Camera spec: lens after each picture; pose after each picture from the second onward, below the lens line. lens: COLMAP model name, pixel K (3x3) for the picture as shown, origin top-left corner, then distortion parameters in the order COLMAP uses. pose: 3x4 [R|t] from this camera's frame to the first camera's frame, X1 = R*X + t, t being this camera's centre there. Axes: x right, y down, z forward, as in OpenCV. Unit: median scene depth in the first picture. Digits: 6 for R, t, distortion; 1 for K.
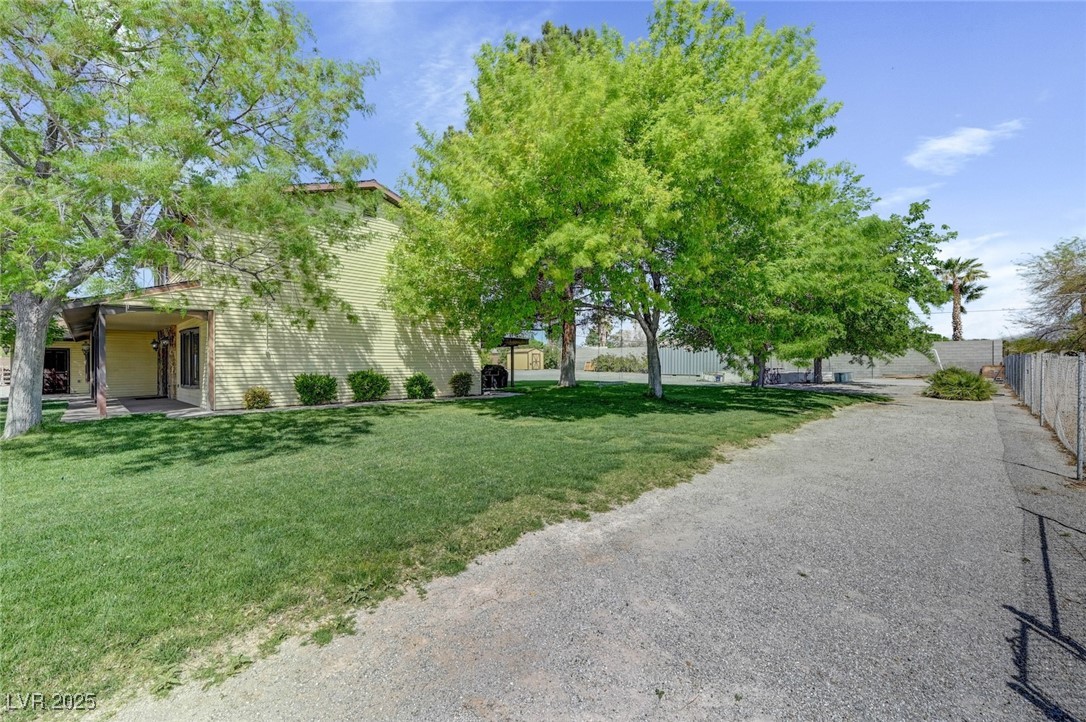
lens RADIAL K [[457.7, 0, 544.9], [0, 457.7, 364.6], [0, 0, 1]] dist [0.002424, 0.000065]
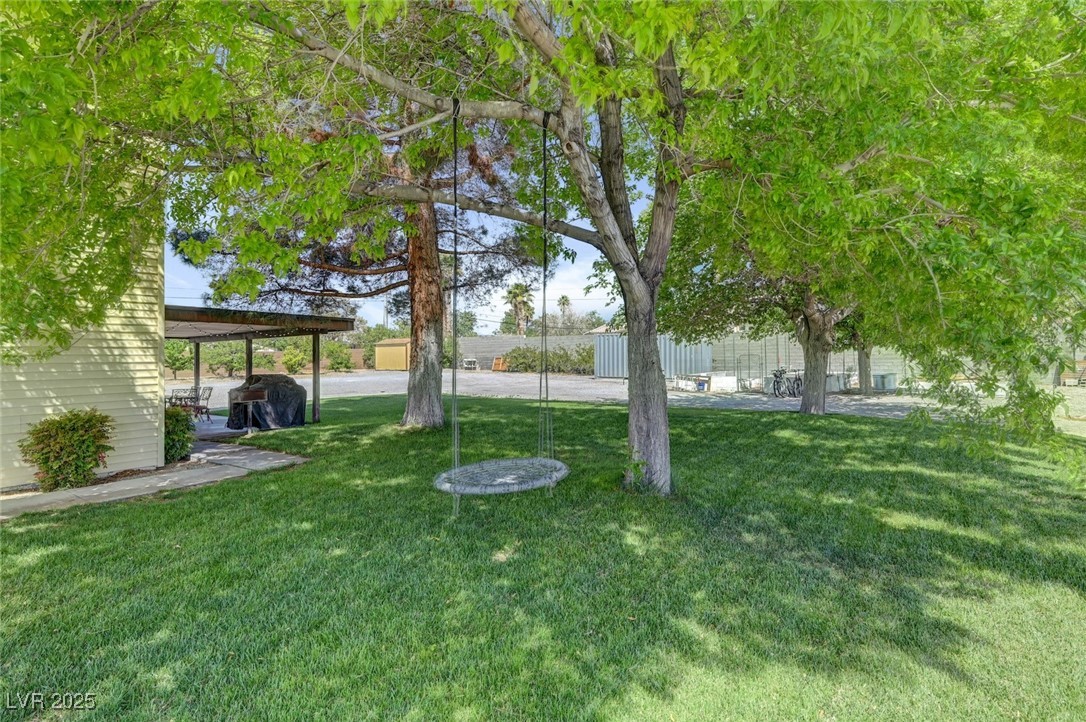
lens RADIAL K [[549.3, 0, 542.8], [0, 549.3, 357.5], [0, 0, 1]] dist [-0.001460, 0.000129]
pose [[0.987328, -0.009294, 0.158423, 0.057226], [0.009214, 0.999957, 0.001241, -0.012068], [-0.158428, 0.000234, 0.987371, 0.337891]]
